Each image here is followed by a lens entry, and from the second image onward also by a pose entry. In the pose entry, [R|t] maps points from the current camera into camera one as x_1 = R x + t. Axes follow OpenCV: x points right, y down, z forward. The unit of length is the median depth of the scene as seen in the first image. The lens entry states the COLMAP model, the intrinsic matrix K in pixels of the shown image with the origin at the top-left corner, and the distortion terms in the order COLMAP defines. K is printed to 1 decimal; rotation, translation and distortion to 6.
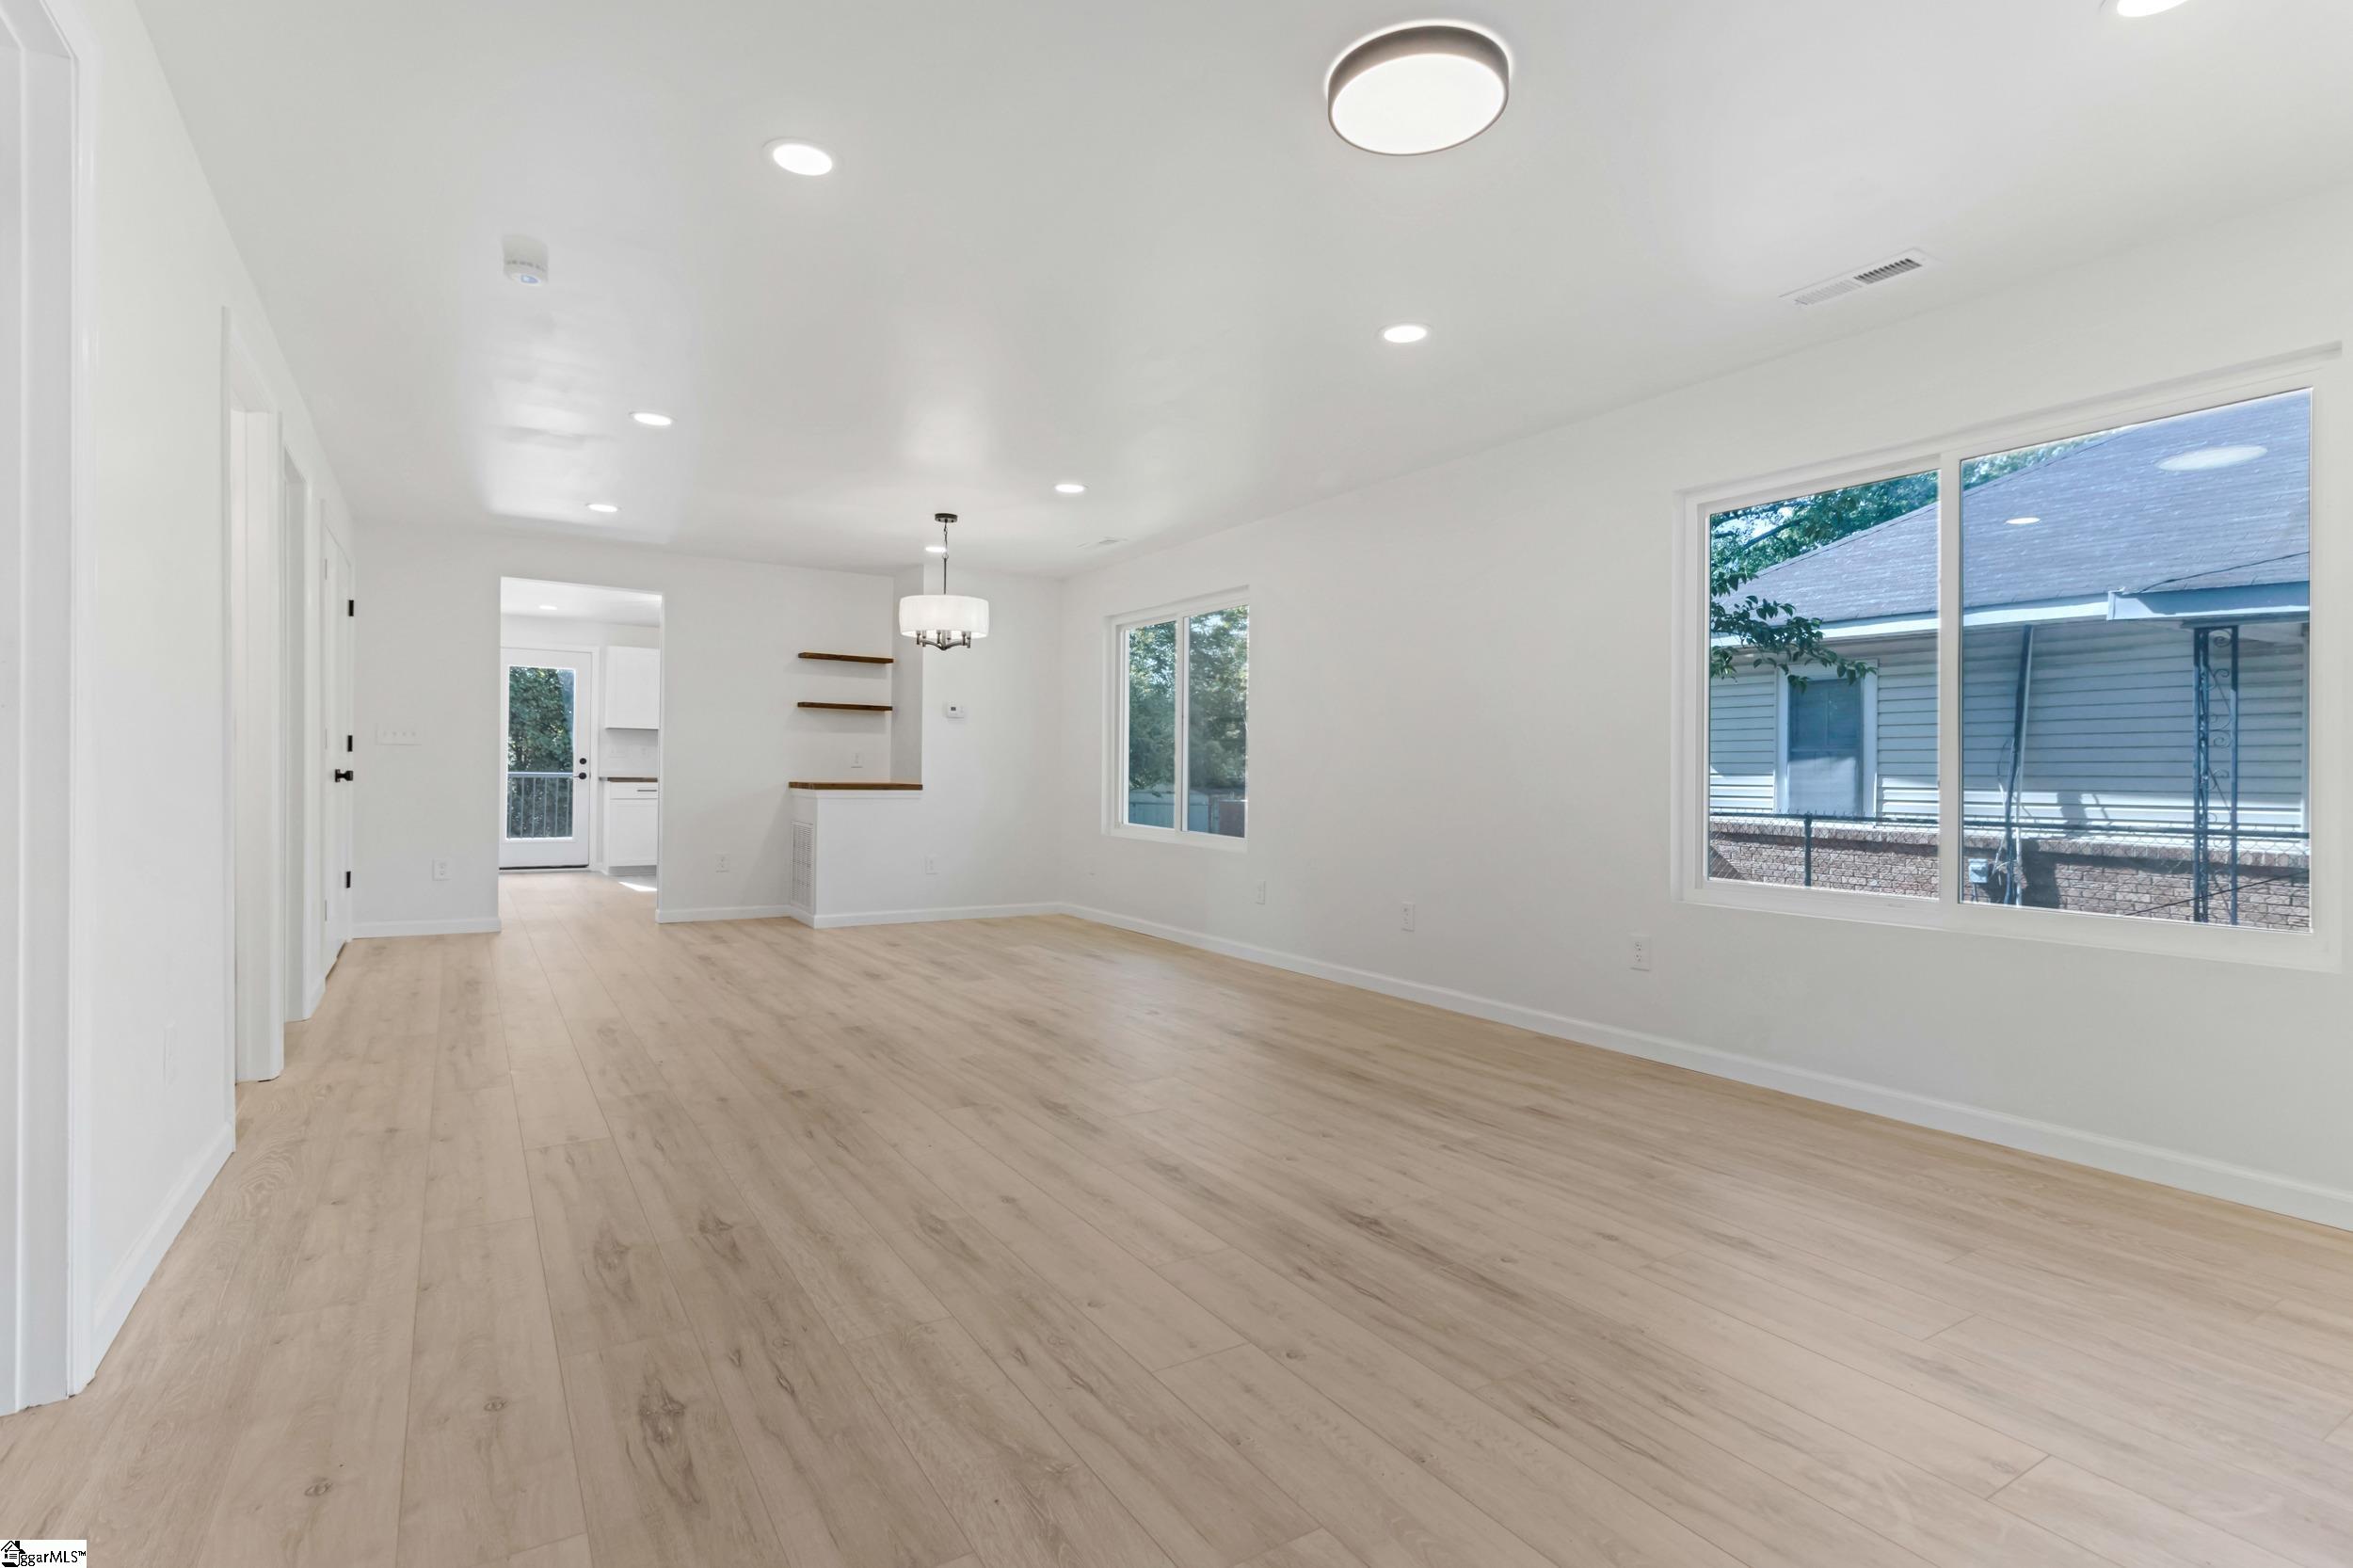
lens RADIAL K [[1125.8, 0, 1175.0], [0, 1125.8, 788.0], [0, 0, 1]] dist [-0.002407, 0.000374]
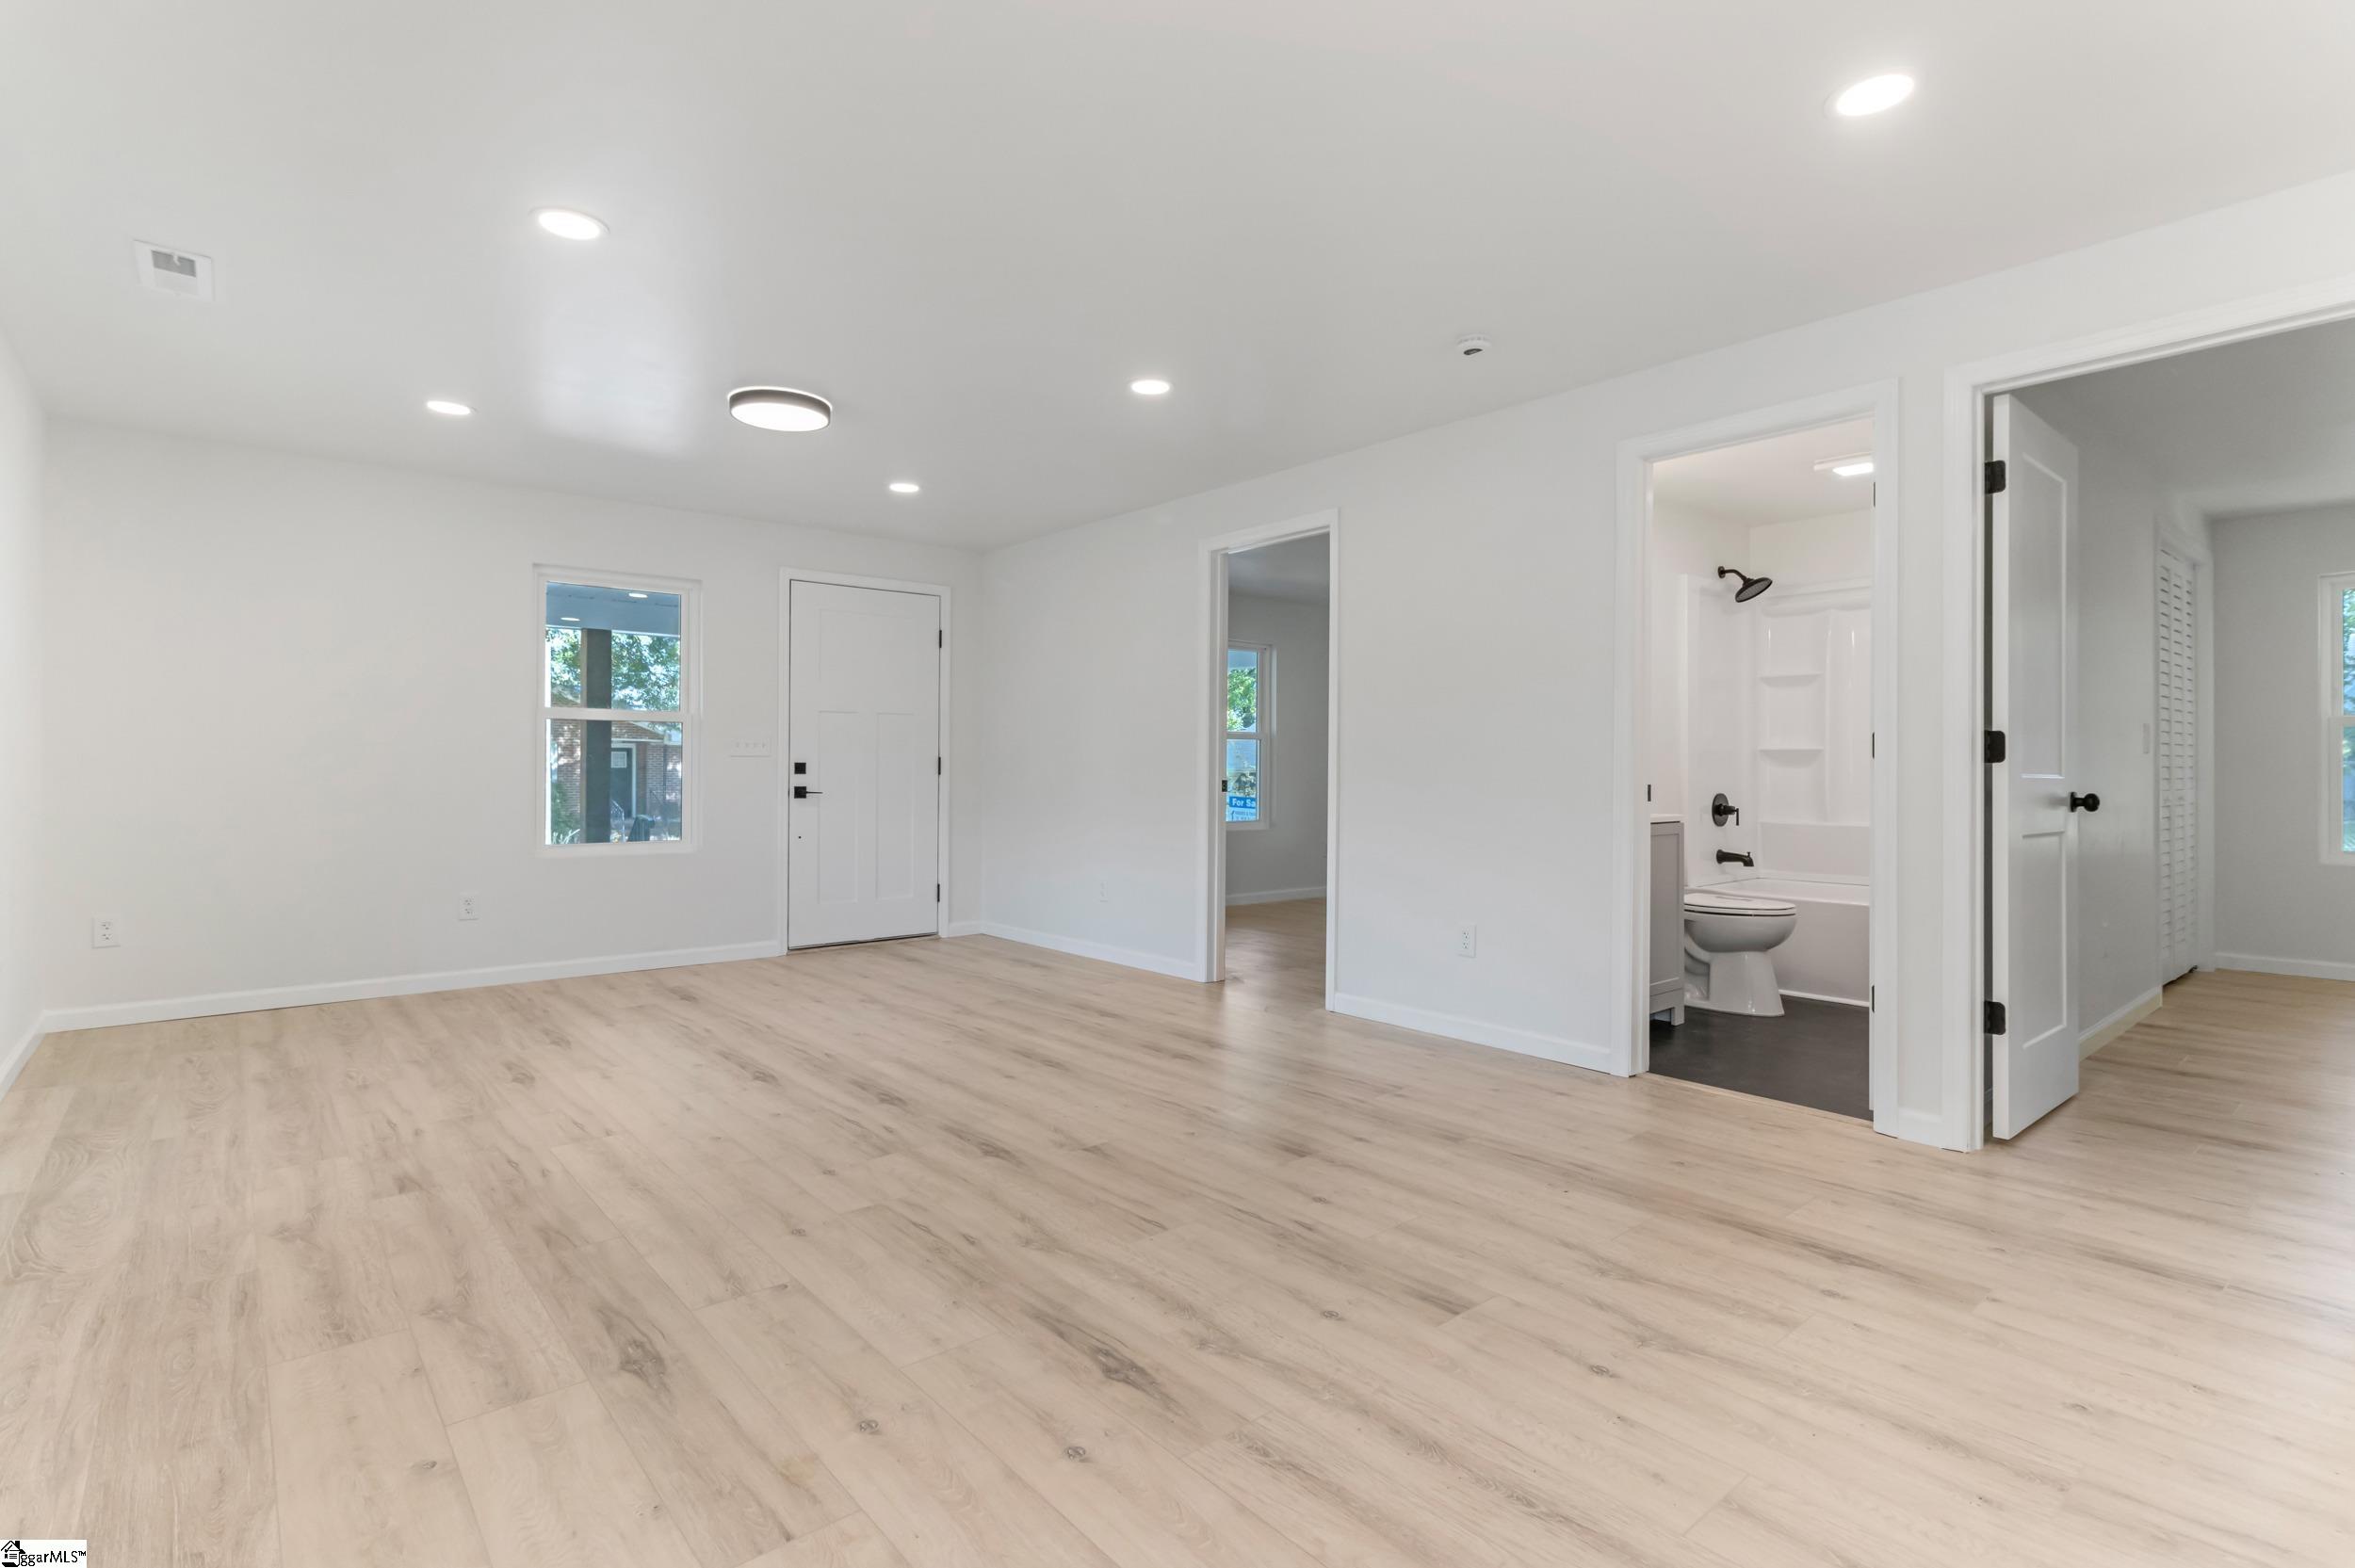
lens RADIAL K [[1126.6, 0, 1193.3], [0, 1126.6, 767.8], [0, 0, 1]] dist [-0.002407, 0.000374]
pose [[-0.988476, -0.014046, -0.150725, -0.141303], [-0.015756, 0.999824, 0.010160, -0.043719], [0.150556, 0.012417, -0.988523, 2.217548]]
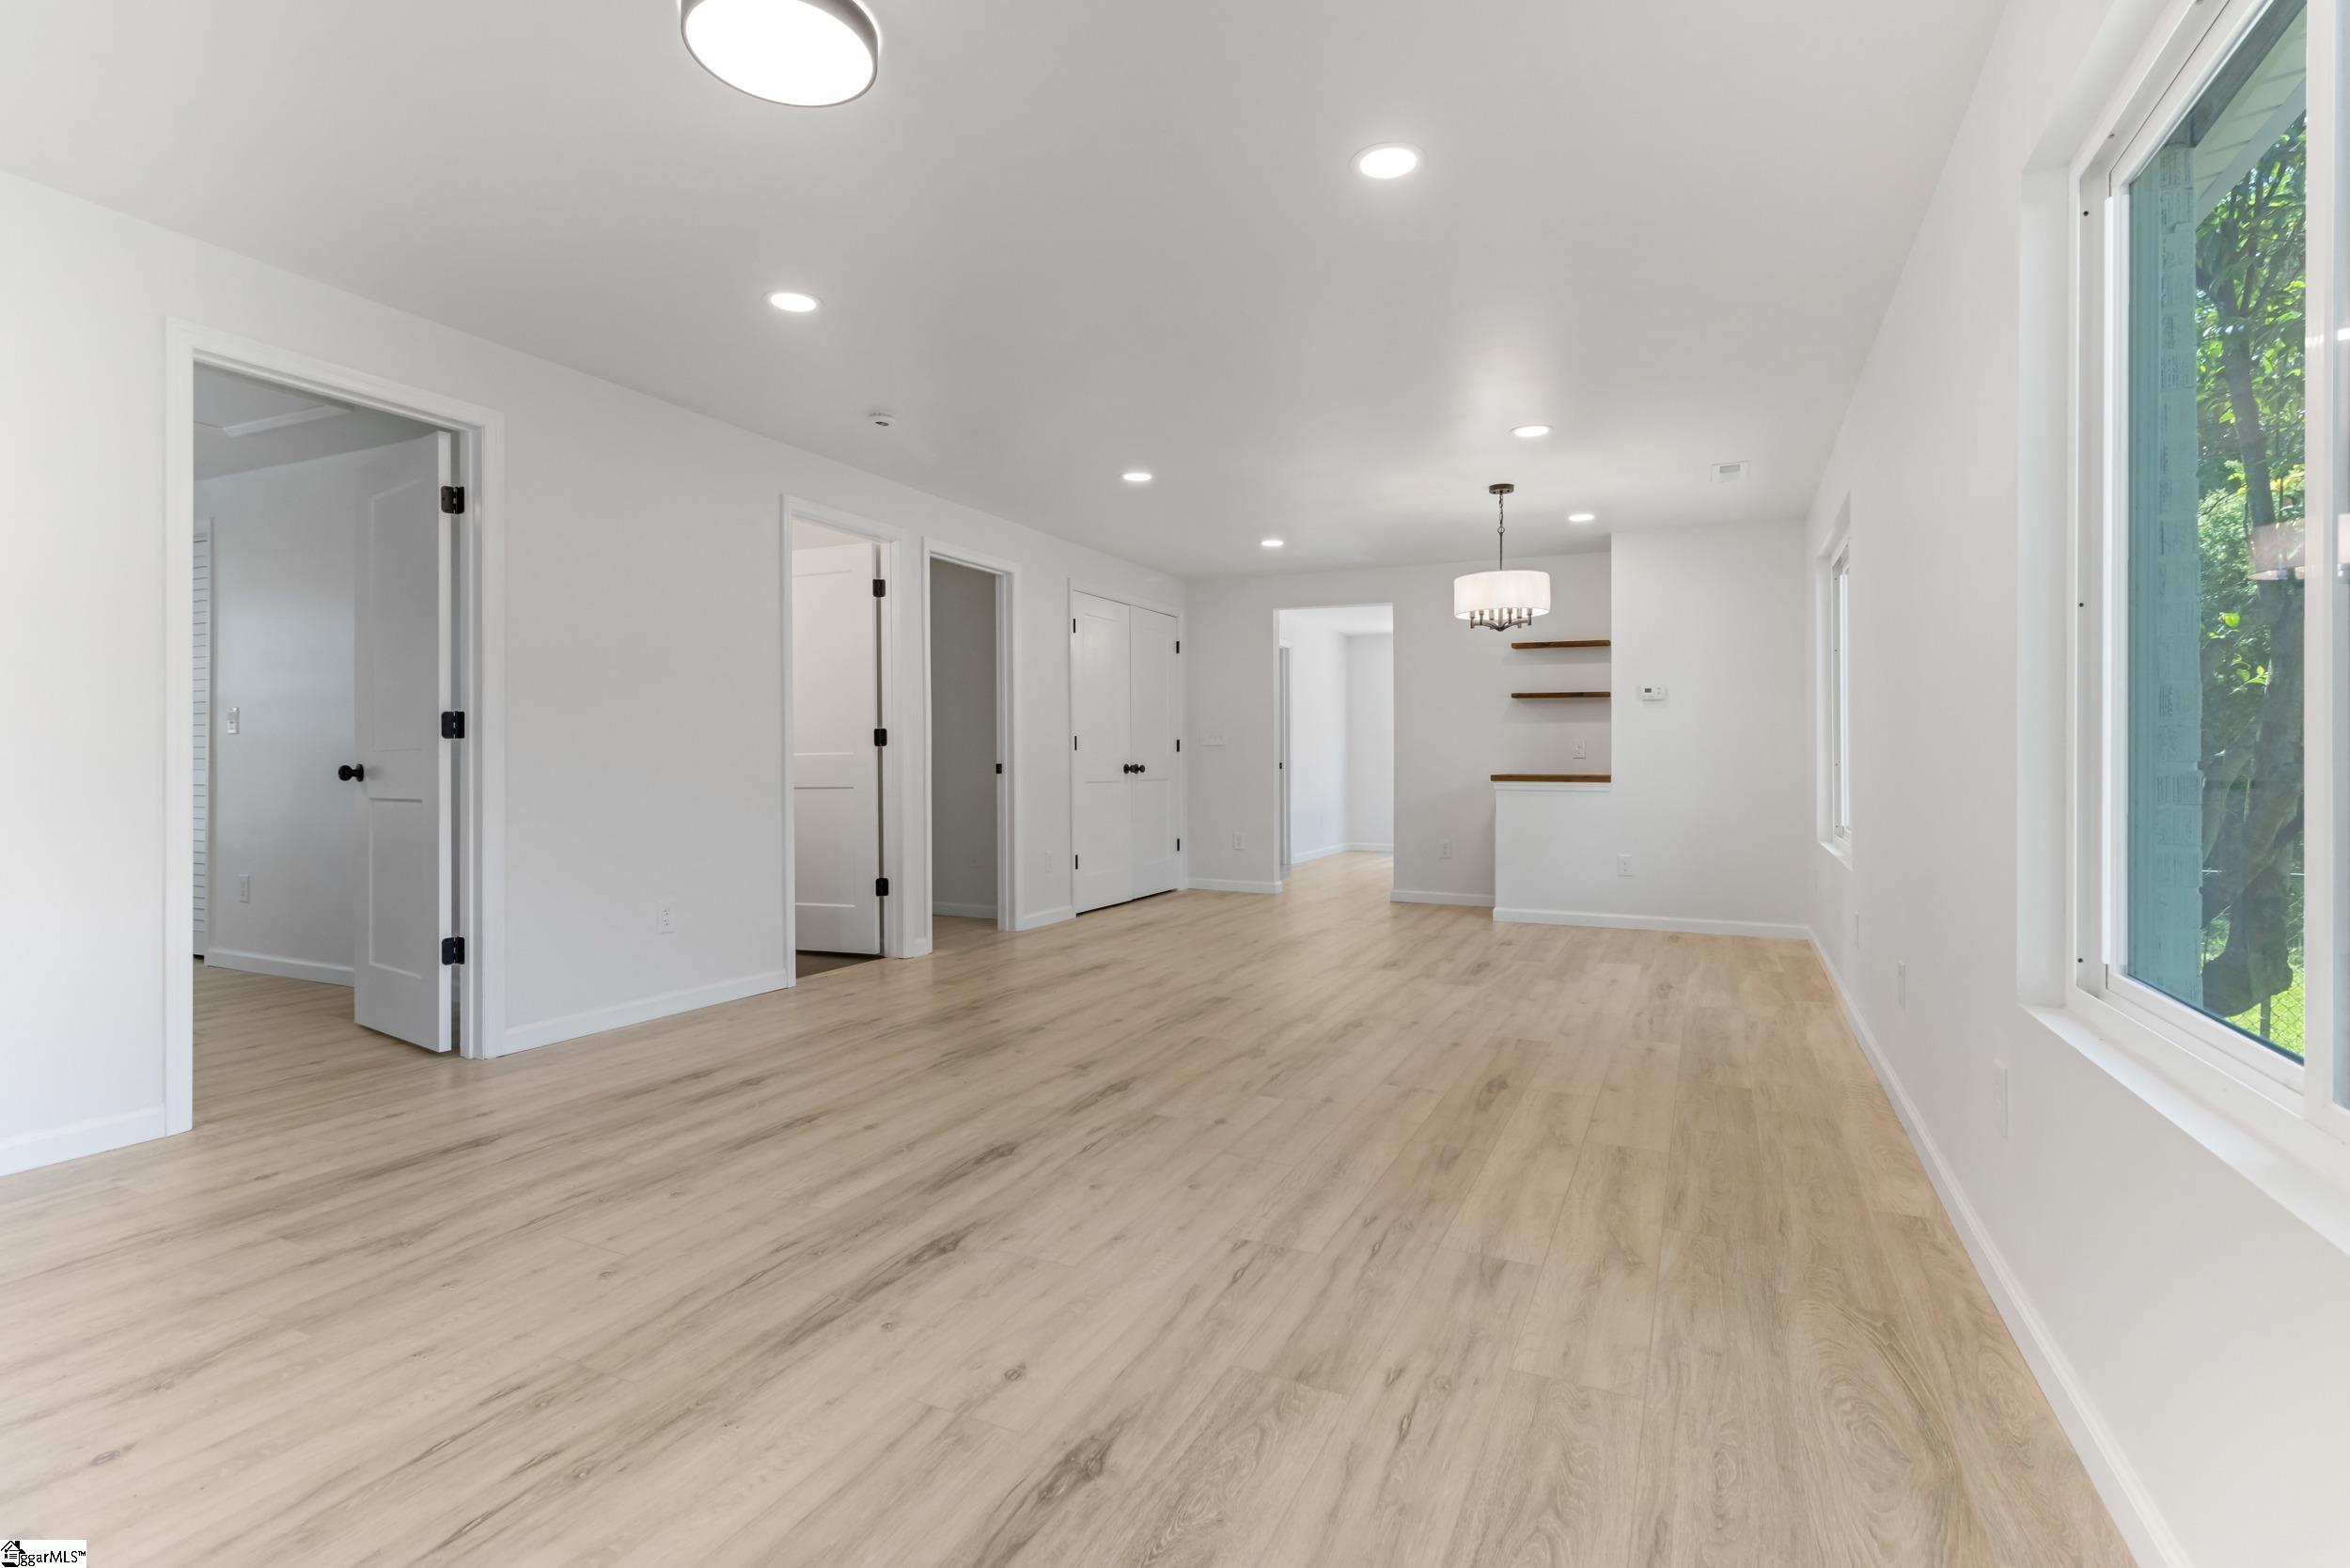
lens RADIAL K [[1124.4, 0, 1193.2], [0, 1124.4, 763.1], [0, 0, 1]] dist [-0.002407, 0.000374]
pose [[0.546657, -0.008657, -0.837312, 0.899367], [-0.008713, 0.999834, -0.016026, 0.009335], [0.837311, 0.016056, 0.546491, 0.580494]]
